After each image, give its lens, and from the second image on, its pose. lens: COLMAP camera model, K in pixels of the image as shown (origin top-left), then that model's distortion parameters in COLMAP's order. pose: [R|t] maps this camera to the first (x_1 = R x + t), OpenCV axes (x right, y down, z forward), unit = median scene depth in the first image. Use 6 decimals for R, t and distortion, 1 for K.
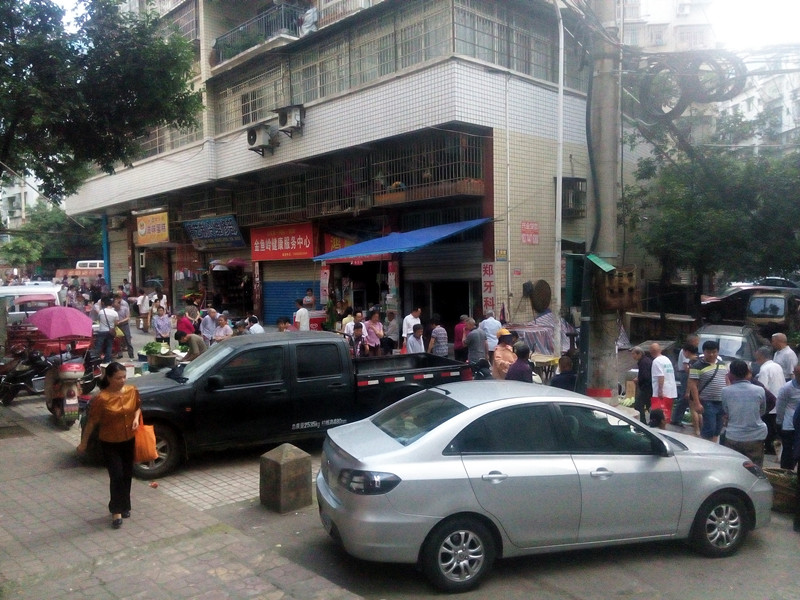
lens RADIAL K [[659.7, 0, 393.0], [0, 659.7, 305.9], [0, 0, 1]] dist [0.101599, -0.148461]
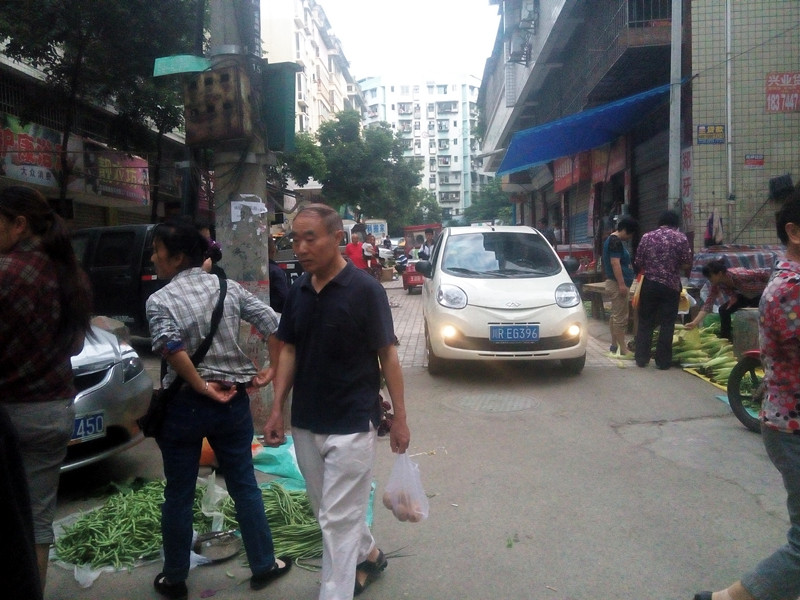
lens RADIAL K [[659.7, 0, 393.0], [0, 659.7, 305.9], [0, 0, 1]] dist [0.101599, -0.148461]
pose [[0.678252, 0.033365, -0.734071, 0.430567], [-0.005280, 0.999164, 0.040535, 0.060825], [0.734810, -0.023617, 0.677862, 0.348260]]
